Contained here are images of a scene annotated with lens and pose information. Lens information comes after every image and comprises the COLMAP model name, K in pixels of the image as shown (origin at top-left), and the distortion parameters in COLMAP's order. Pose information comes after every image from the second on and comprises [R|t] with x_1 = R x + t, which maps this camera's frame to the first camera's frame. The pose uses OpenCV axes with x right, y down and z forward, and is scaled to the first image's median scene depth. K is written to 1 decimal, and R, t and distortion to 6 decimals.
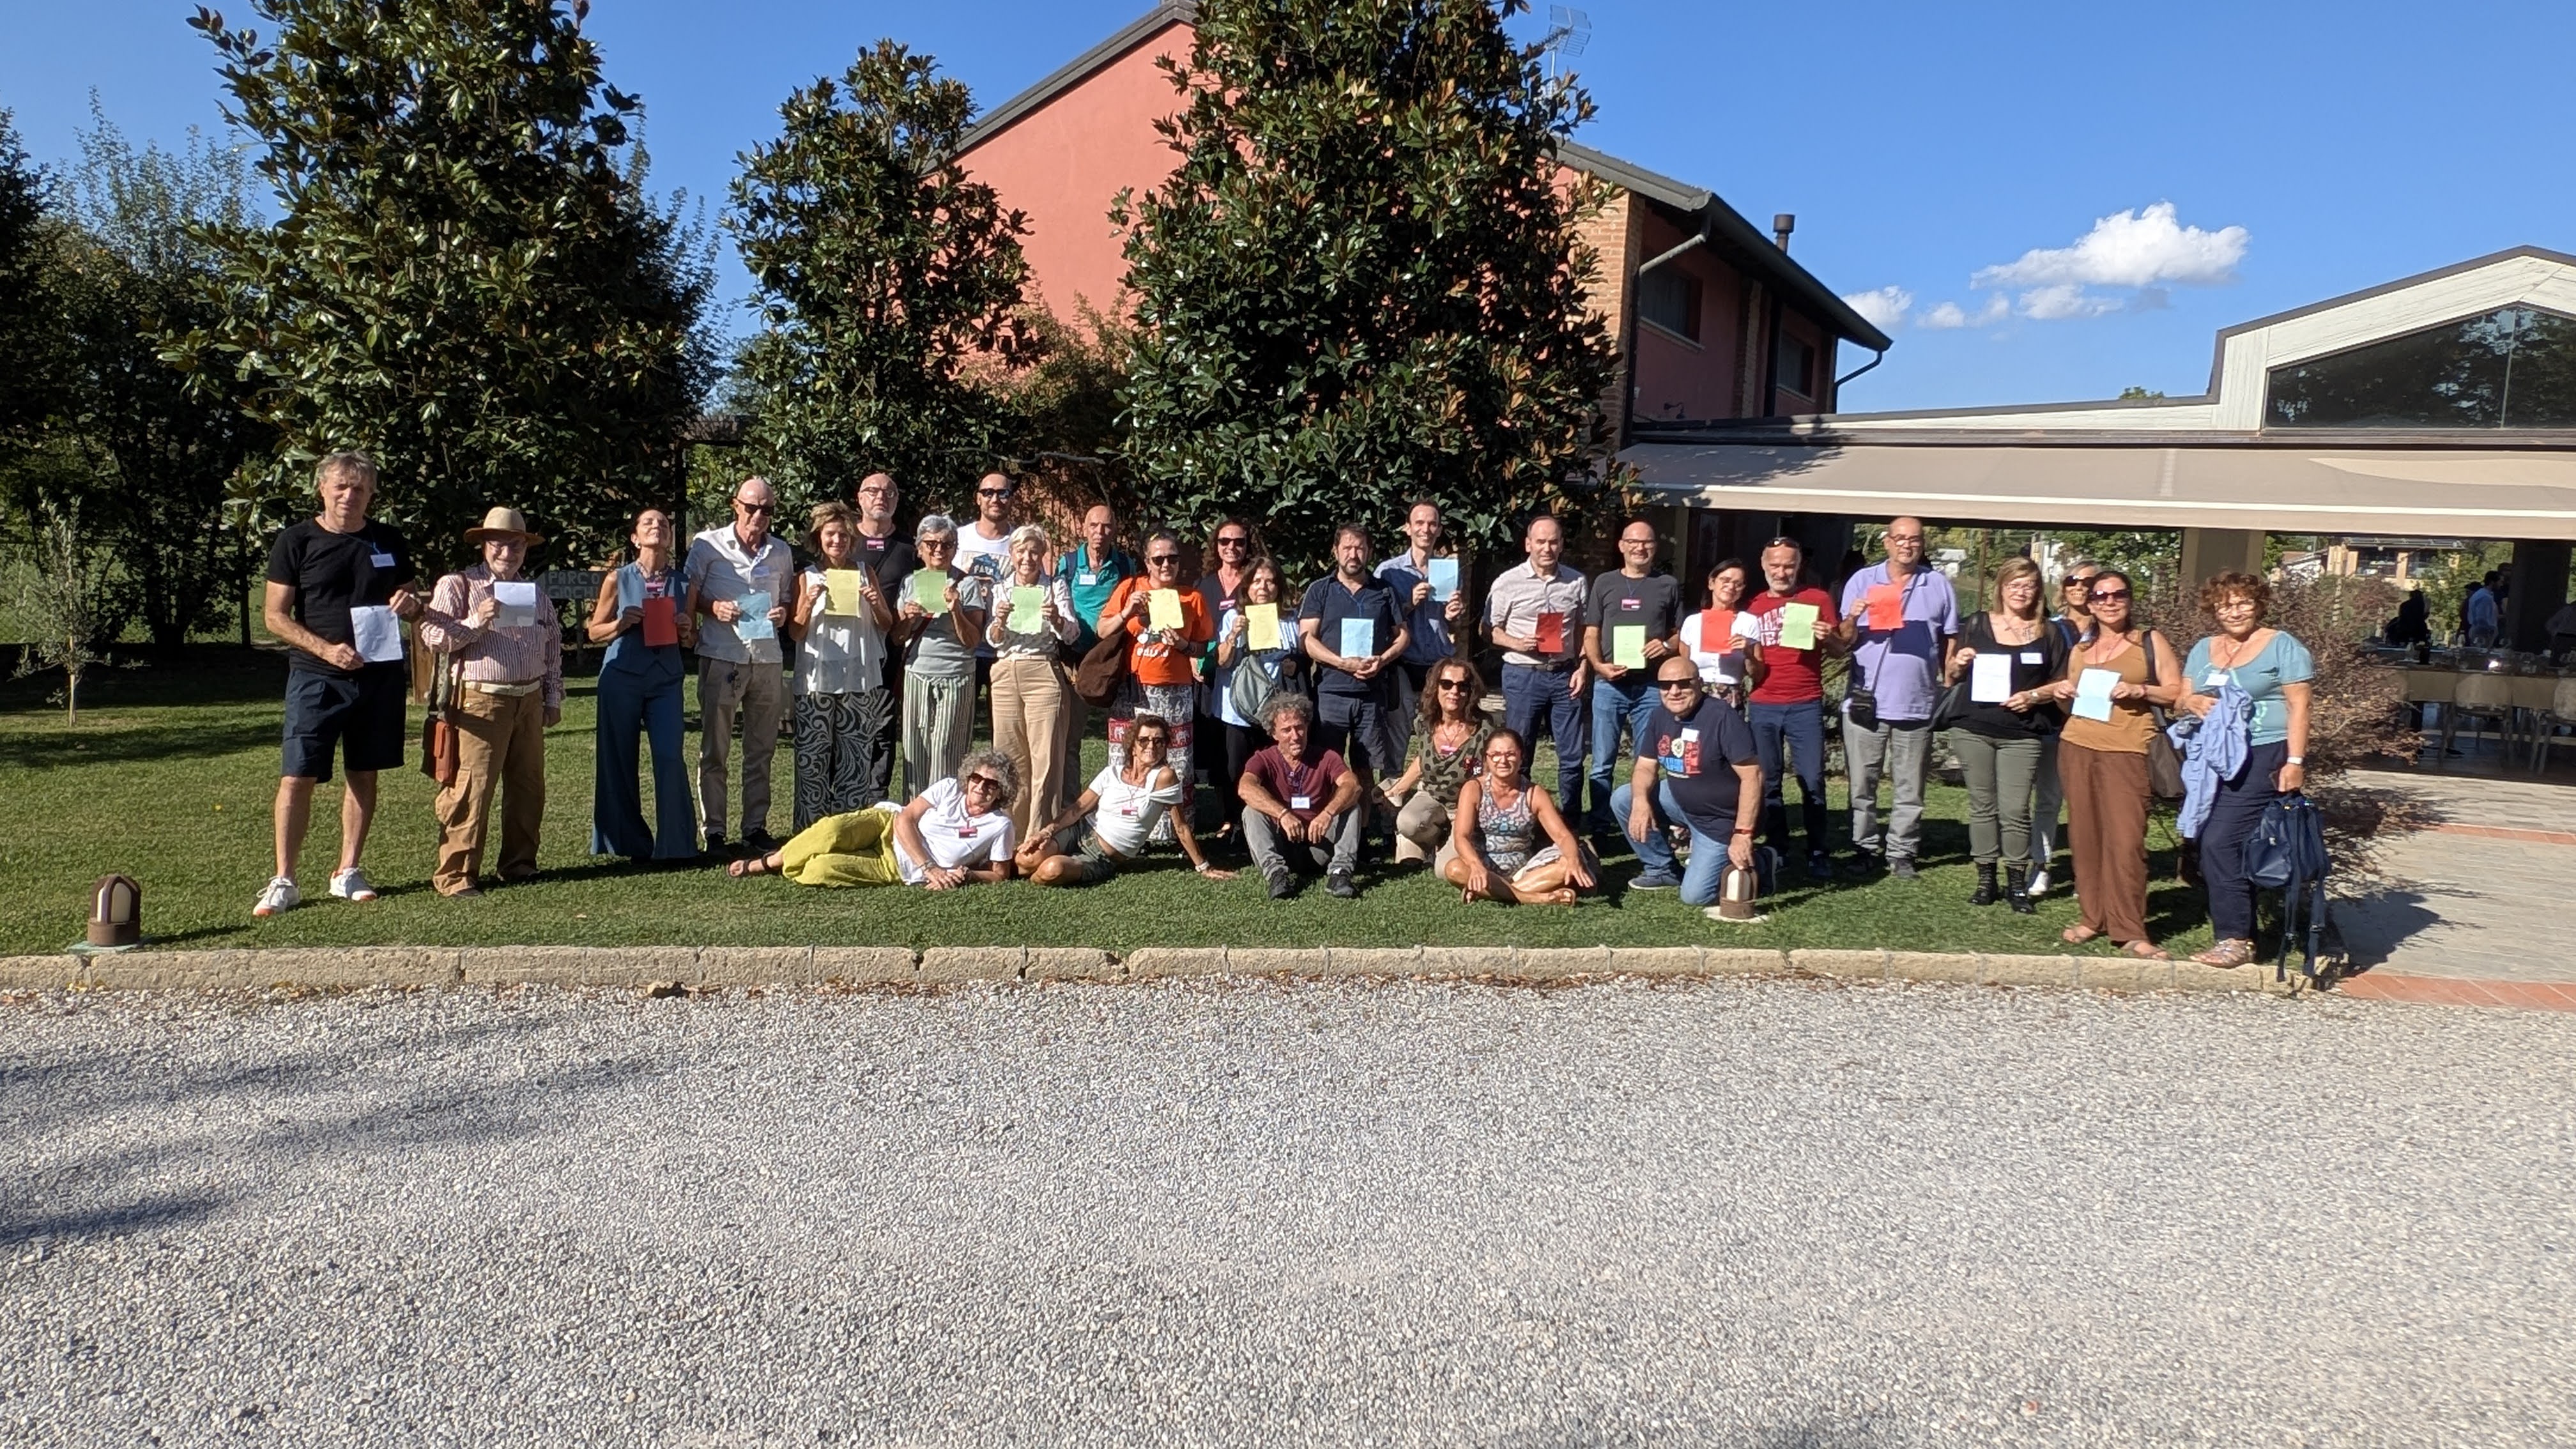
lens RADIAL K [[1662.2, 0, 1304.5], [0, 1662.2, 713.7], [0, 0, 1]] dist [0.034248, -0.027259]
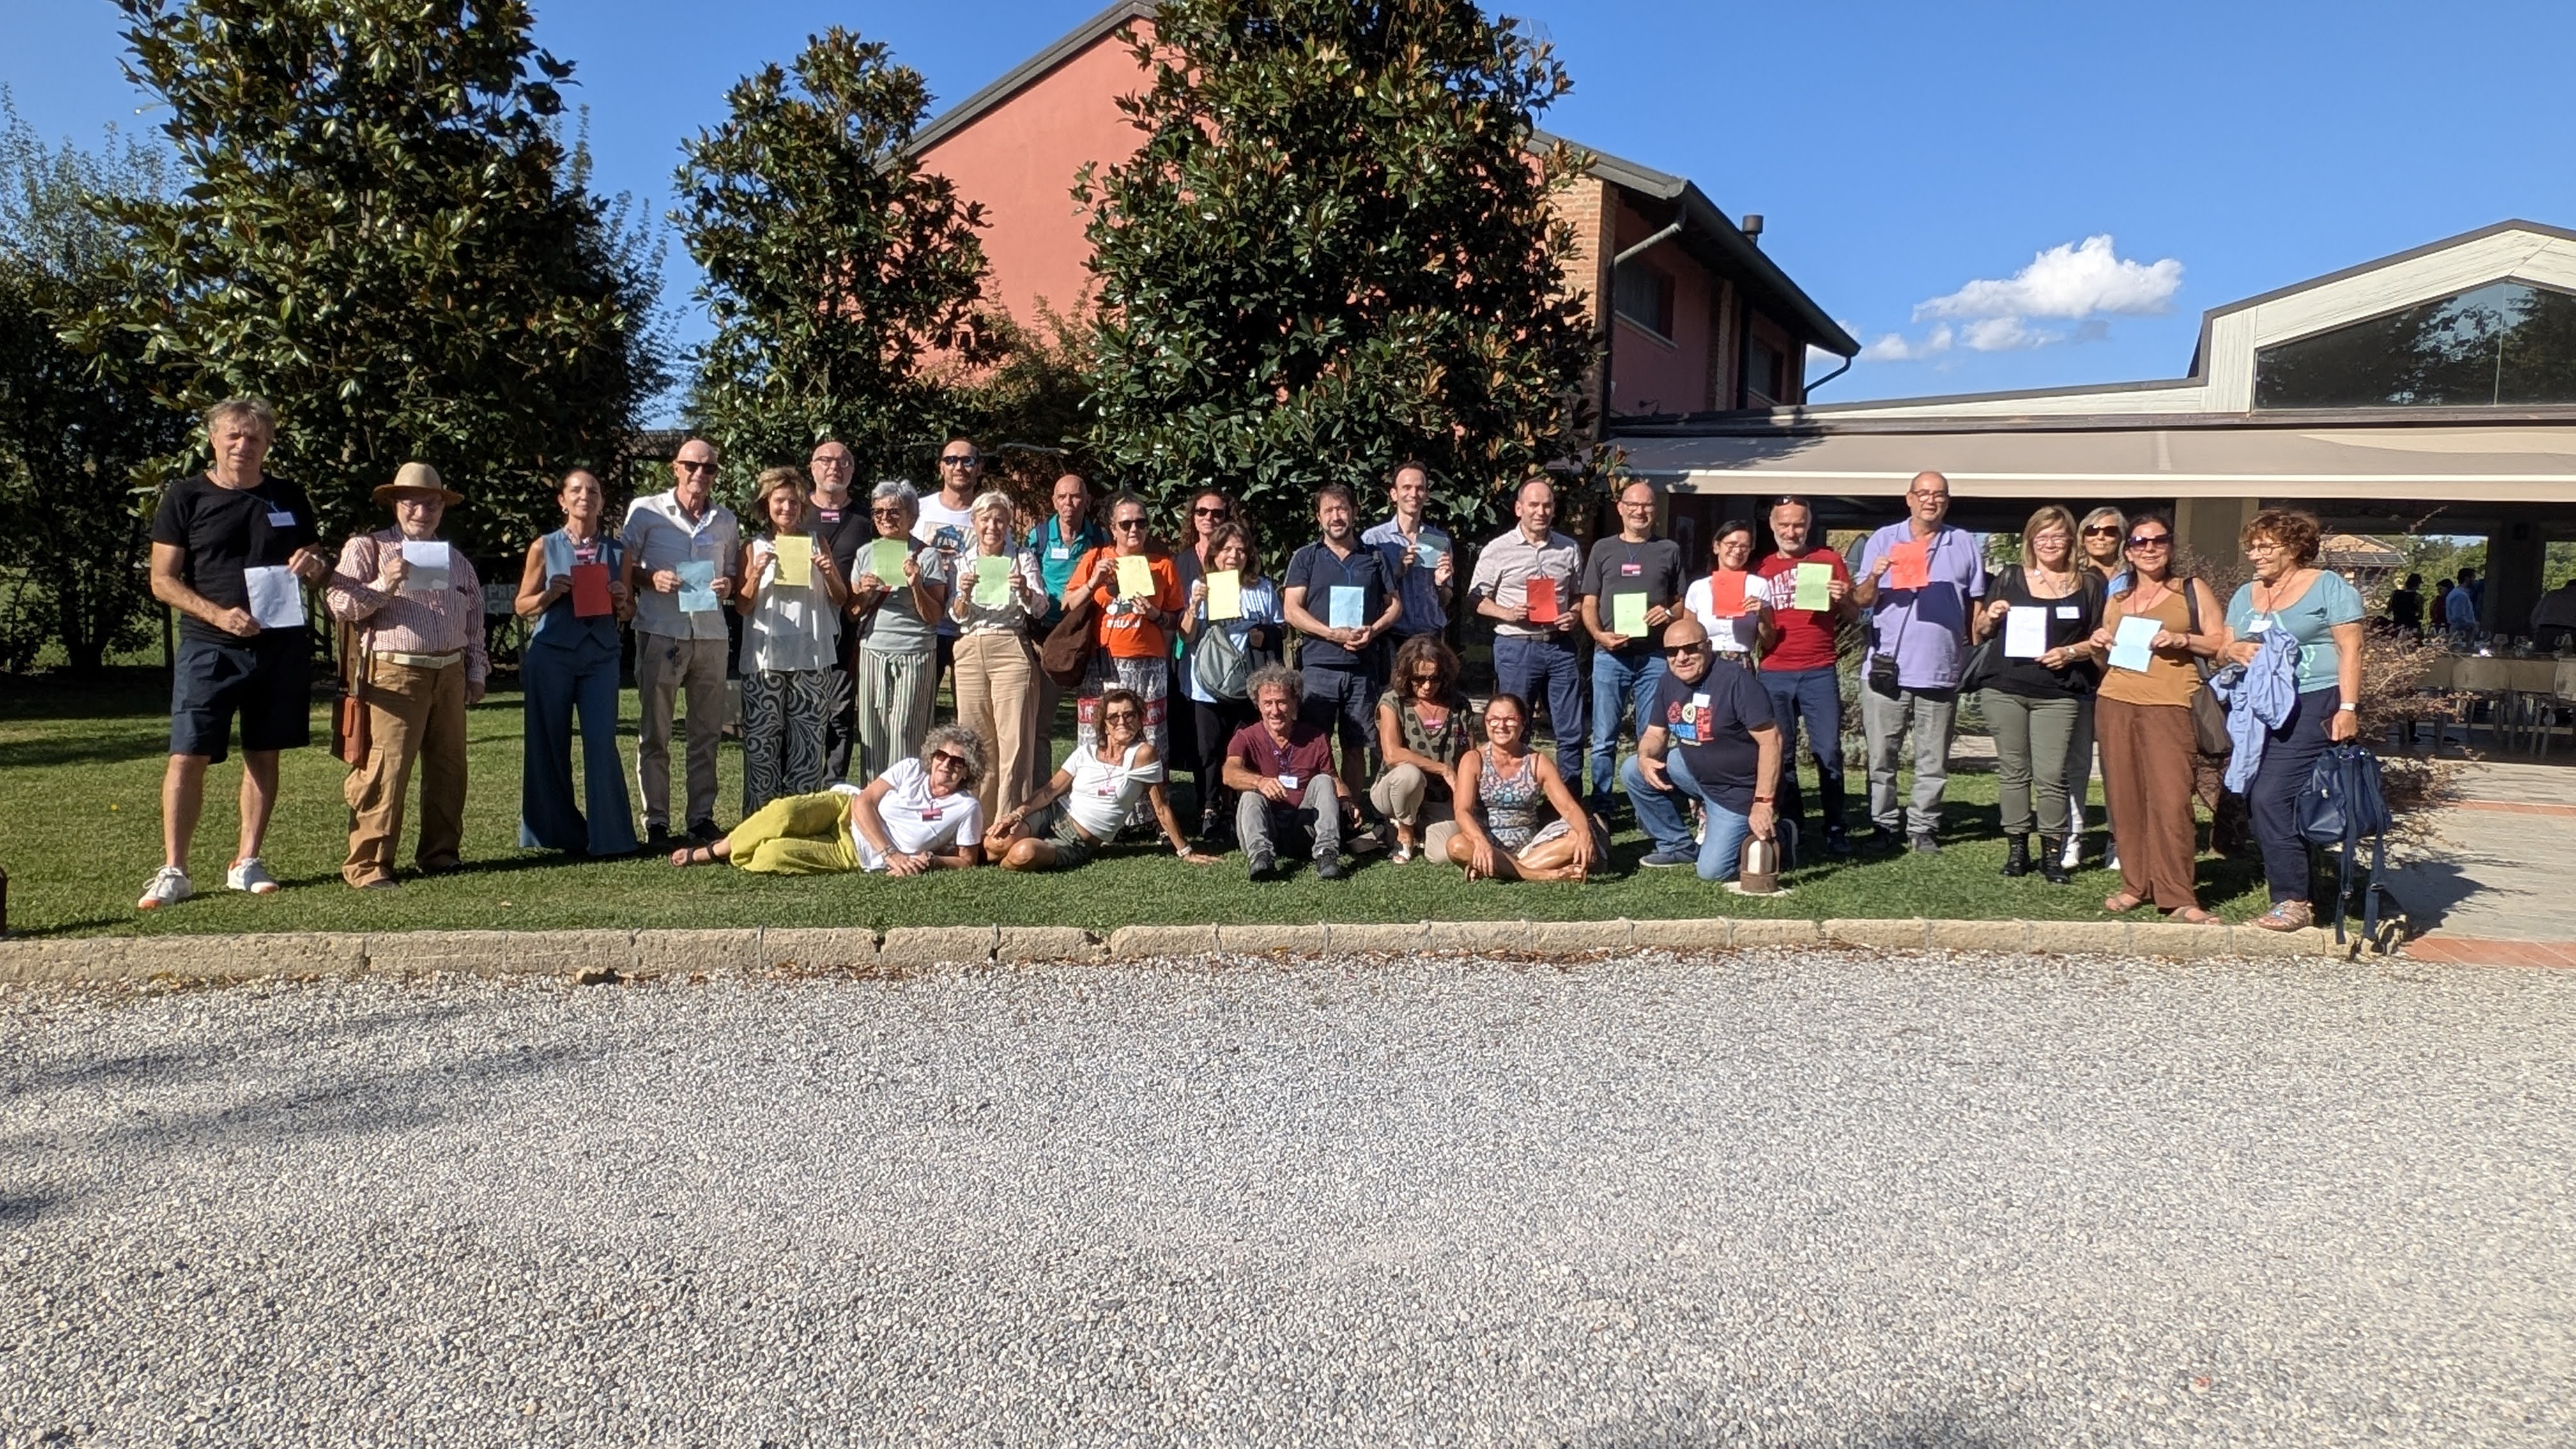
lens RADIAL K [[1662.2, 0, 1304.5], [0, 1662.2, 713.7], [0, 0, 1]] dist [0.034248, -0.027259]
pose [[0.999618, -0.014602, 0.023466, -0.012448], [0.015110, 0.999652, -0.021617, 0.030090], [-0.023143, 0.021963, 0.999491, 0.053591]]
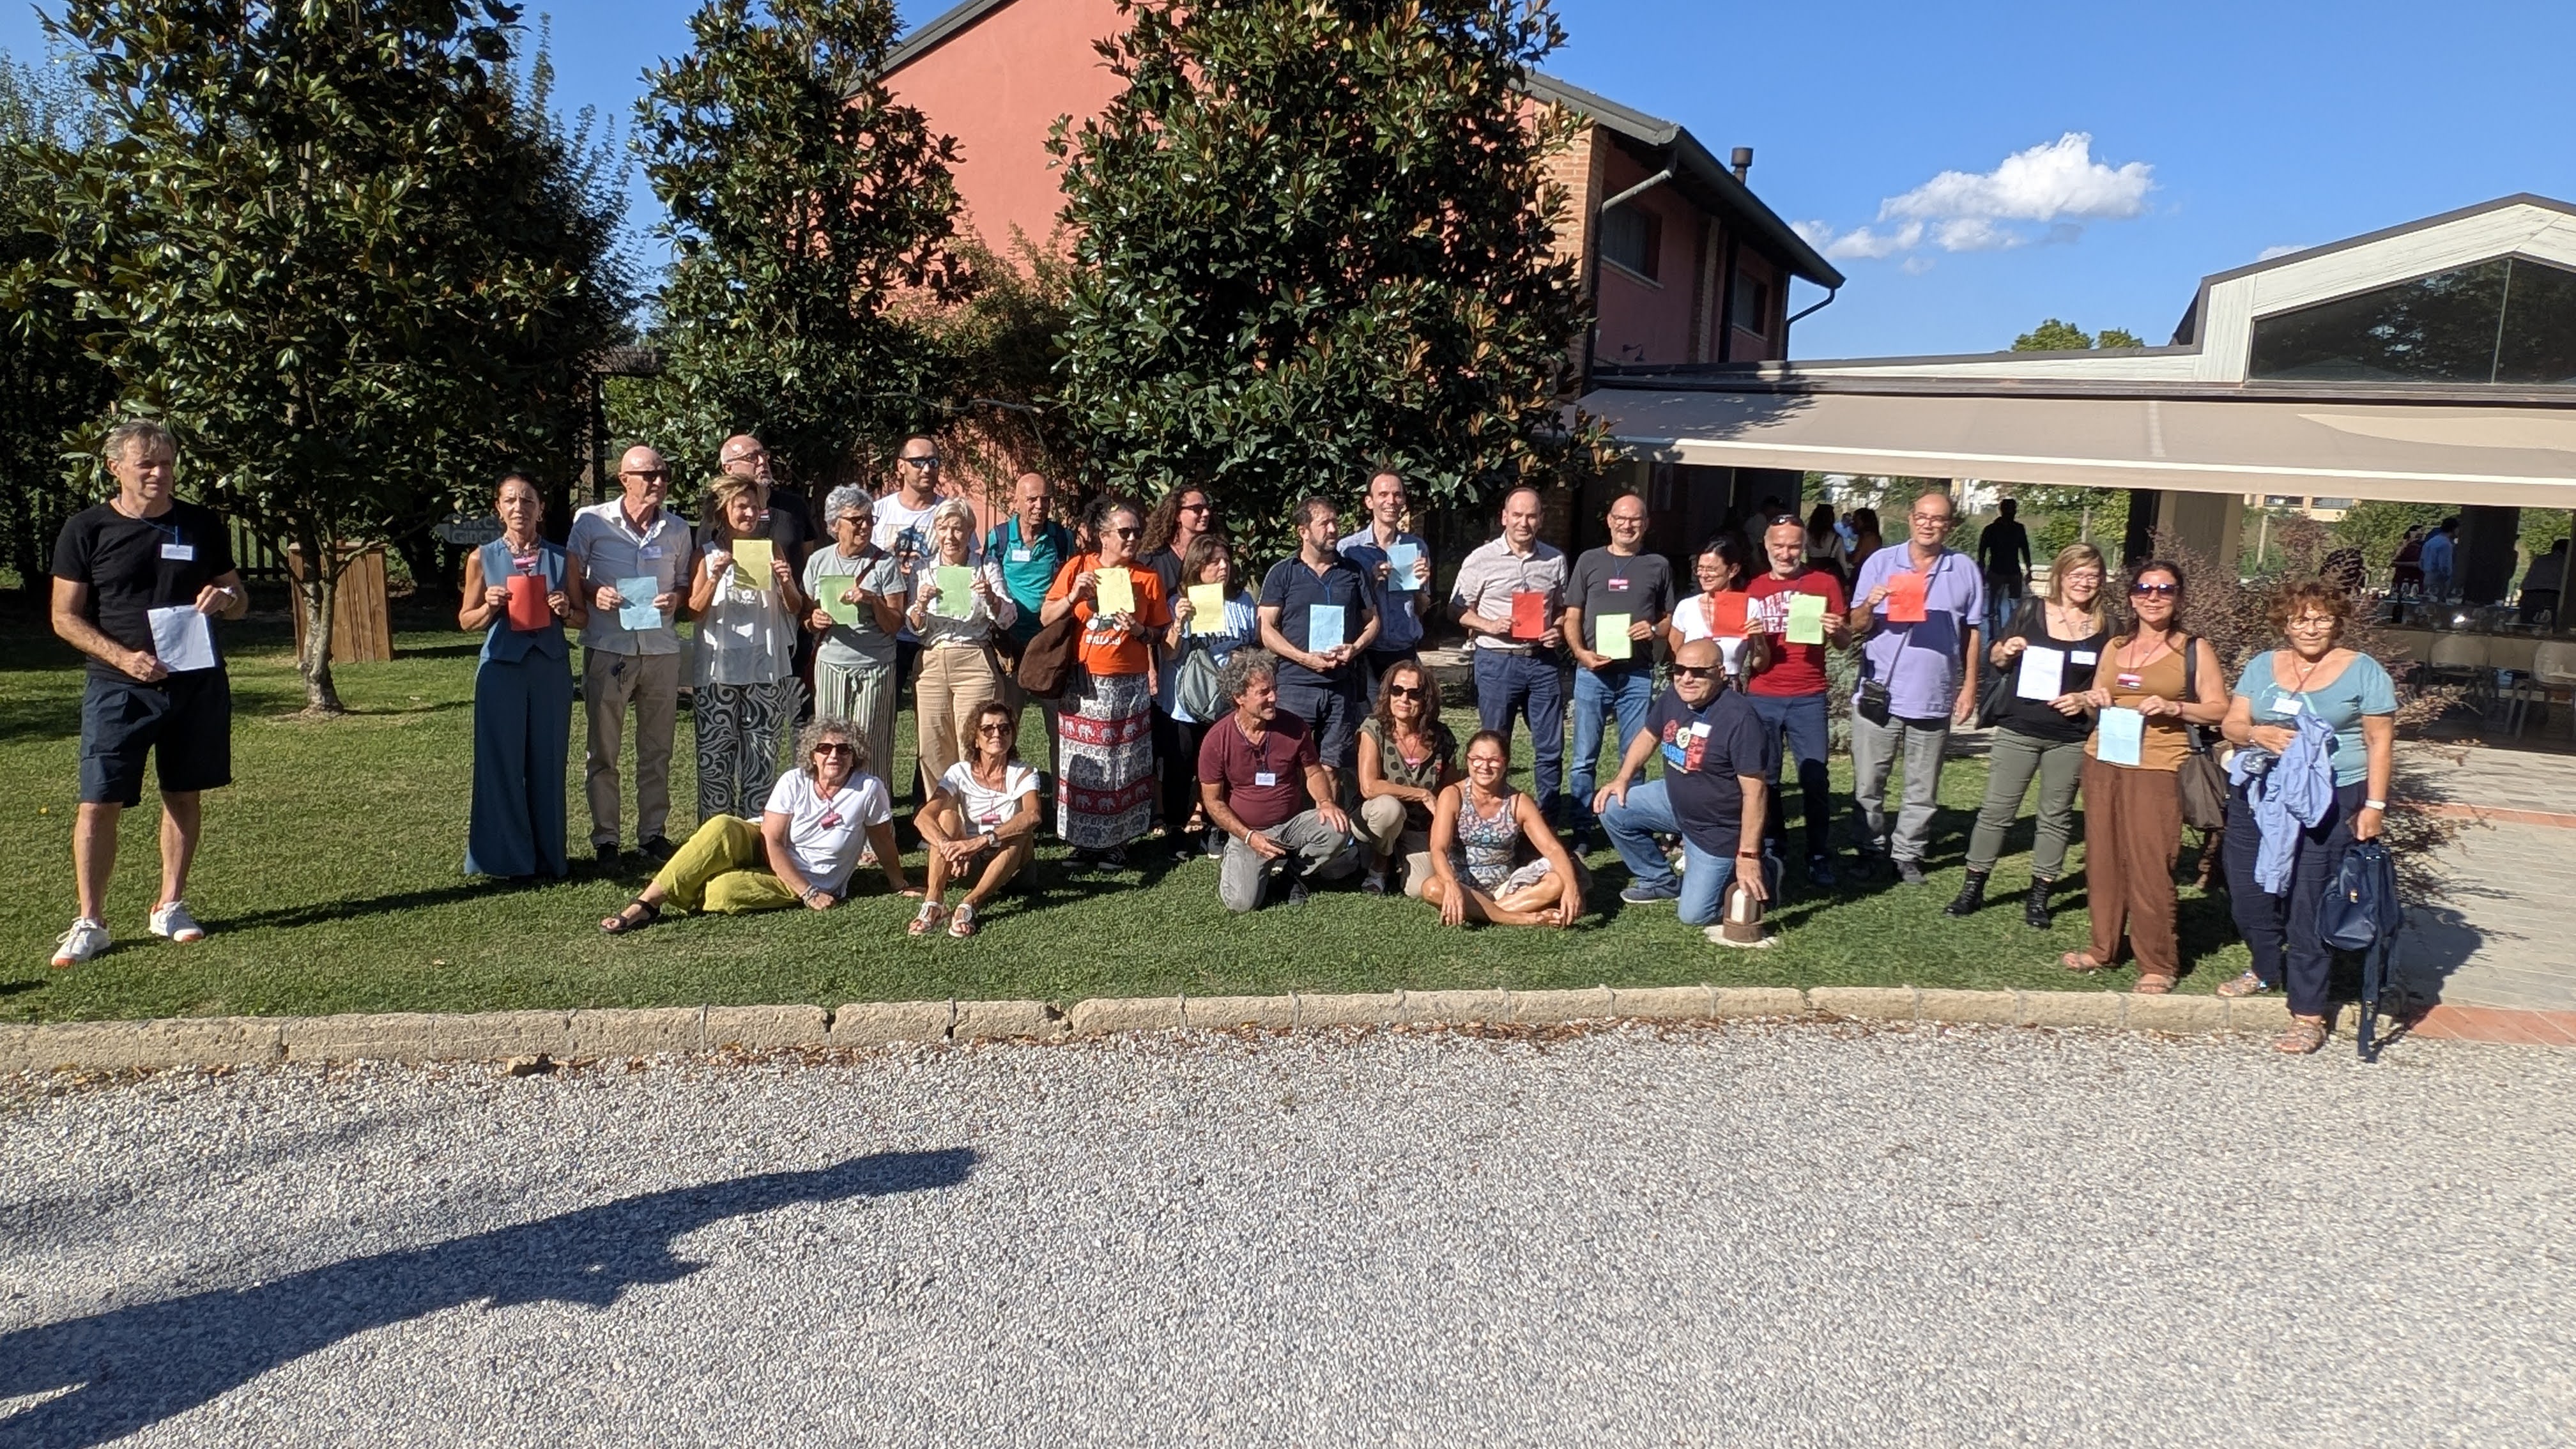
lens RADIAL K [[1627.9, 0, 1291.6], [0, 1627.9, 698.4], [0, 0, 1]] dist [0.037936, -0.030855]
pose [[0.999498, 0.000955, 0.031660, -0.011436], [-0.002213, 0.999208, 0.039723, -0.034845], [-0.031597, -0.039773, 0.998709, 0.095130]]
